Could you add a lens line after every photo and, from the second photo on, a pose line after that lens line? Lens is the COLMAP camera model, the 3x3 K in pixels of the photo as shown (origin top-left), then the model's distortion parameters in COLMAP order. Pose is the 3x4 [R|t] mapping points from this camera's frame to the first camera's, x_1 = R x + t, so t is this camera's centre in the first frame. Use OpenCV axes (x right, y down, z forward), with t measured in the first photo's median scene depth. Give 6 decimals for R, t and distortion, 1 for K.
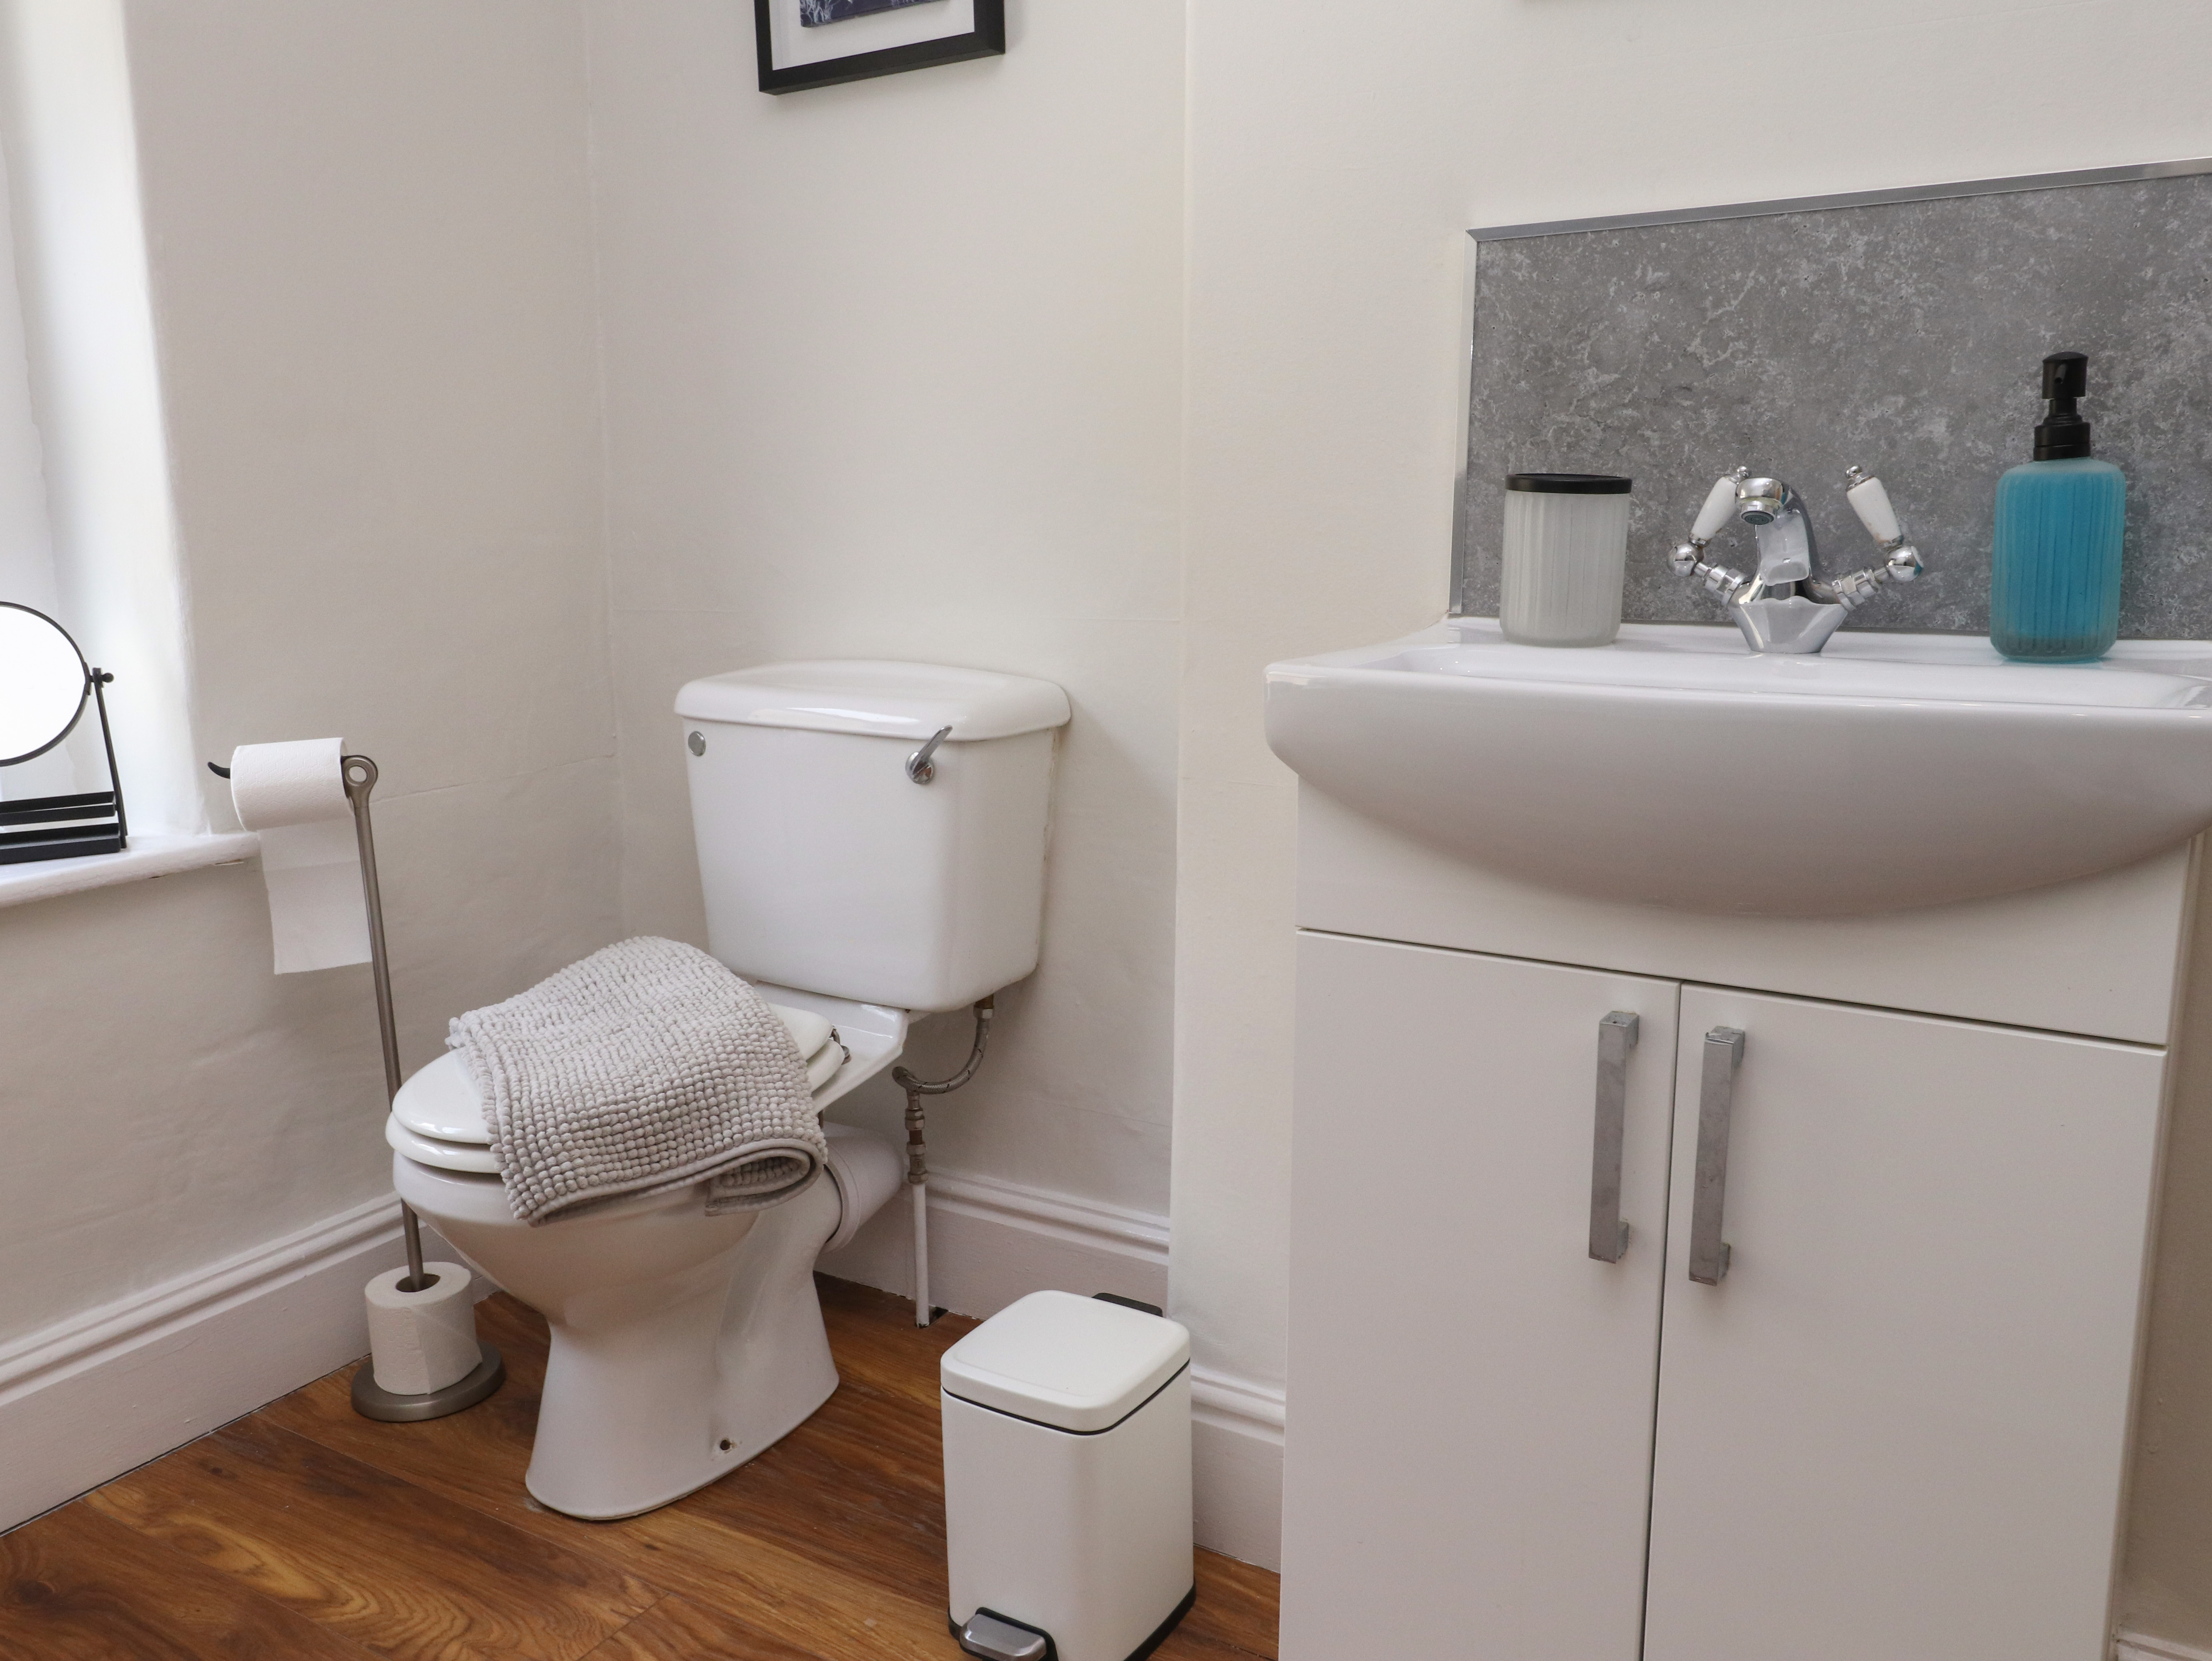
lens RADIAL K [[1820.4, 0, 1103.5], [0, 1820.4, 811.5], [0, 0, 1]] dist [0.011325, -0.008273]
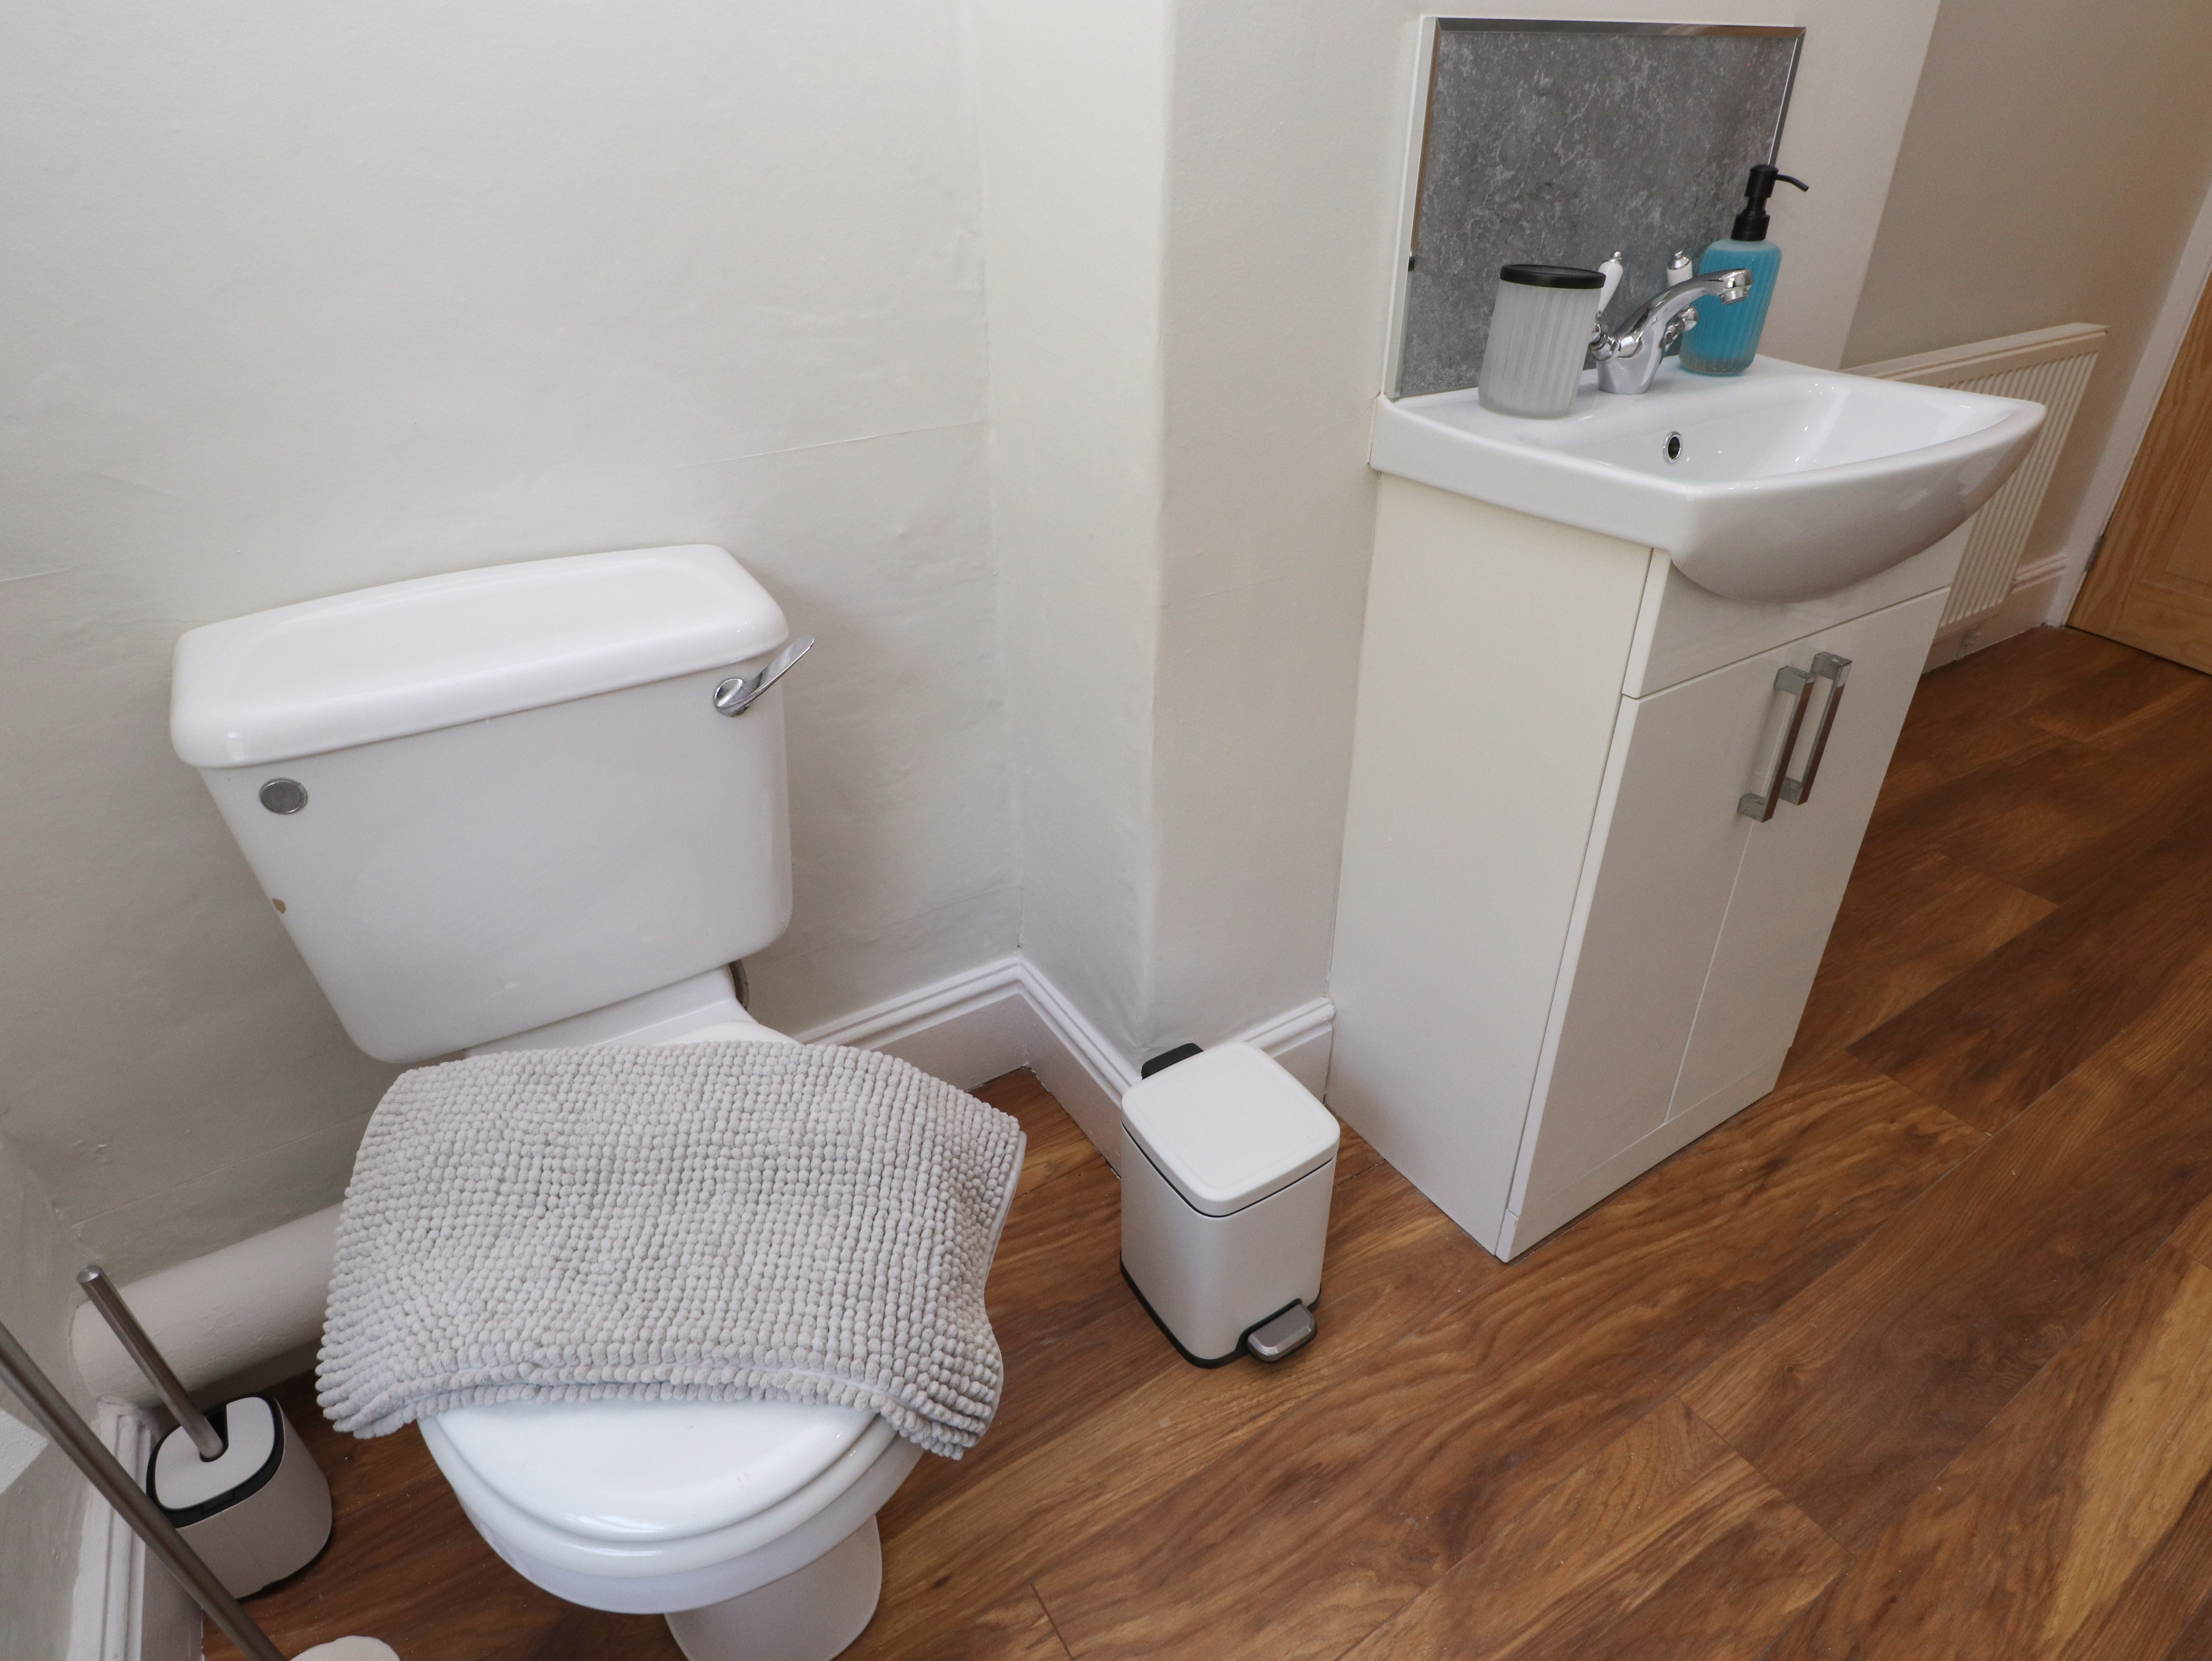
lens RADIAL K [[1186.0, 0, 1106.0], [0, 1186.0, 830.5], [0, 0, 1]] dist [0.003620, -0.020326]
pose [[0.445667, -0.456764, 0.769901, -0.650392], [0.172836, 0.887755, 0.426636, -0.237565], [-0.878356, -0.057071, 0.474588, 0.856044]]
